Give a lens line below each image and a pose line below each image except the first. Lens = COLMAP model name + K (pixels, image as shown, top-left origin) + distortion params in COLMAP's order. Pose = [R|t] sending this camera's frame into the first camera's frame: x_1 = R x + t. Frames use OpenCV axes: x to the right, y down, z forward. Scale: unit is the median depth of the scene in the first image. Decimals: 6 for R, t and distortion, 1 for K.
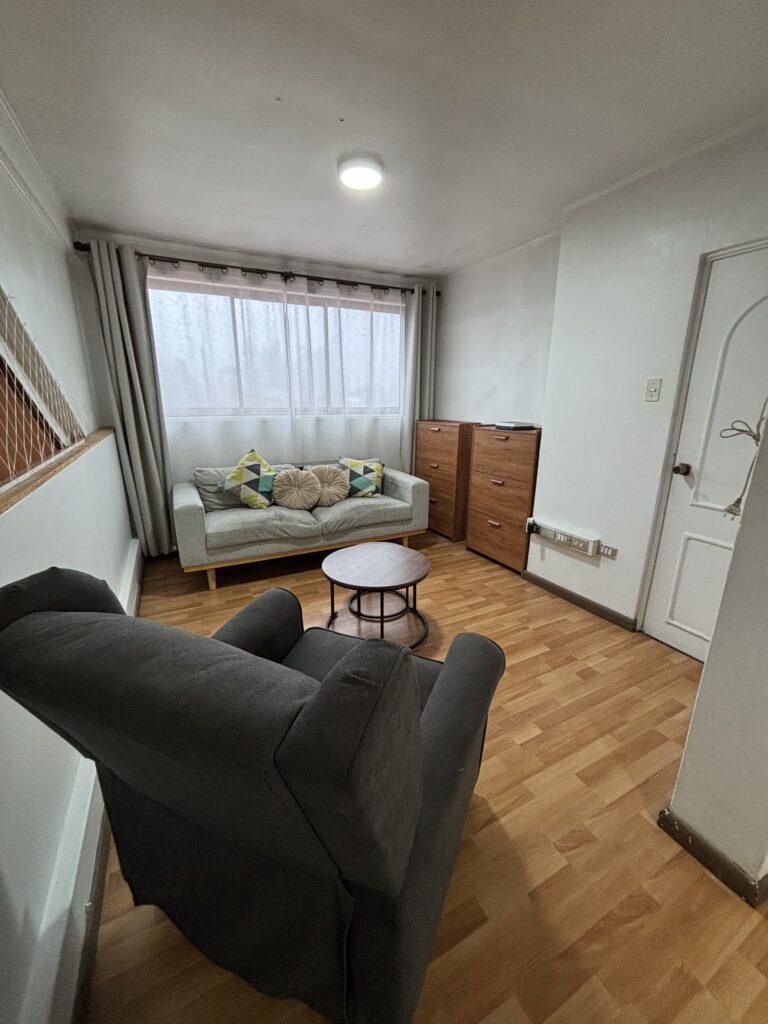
lens RADIAL K [[415.4, 0, 386.1], [0, 415.4, 511.3], [0, 0, 1]] dist [0.001271, 0.000372]
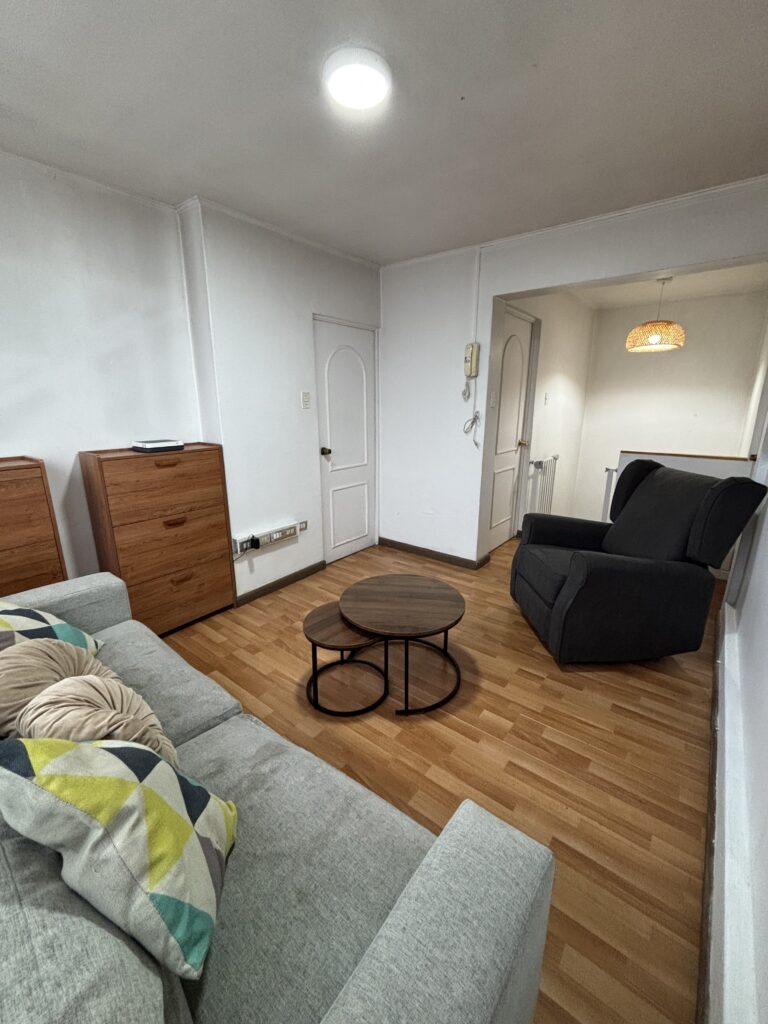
lens RADIAL K [[415.4, 0, 386.1], [0, 415.4, 511.3], [0, 0, 1]] dist [0.001271, 0.000372]
pose [[-0.426198, -0.235231, 0.873511, -0.606105], [0.237712, 0.902546, 0.359033, -0.302729], [-0.872839, 0.360663, -0.328747, 1.047429]]
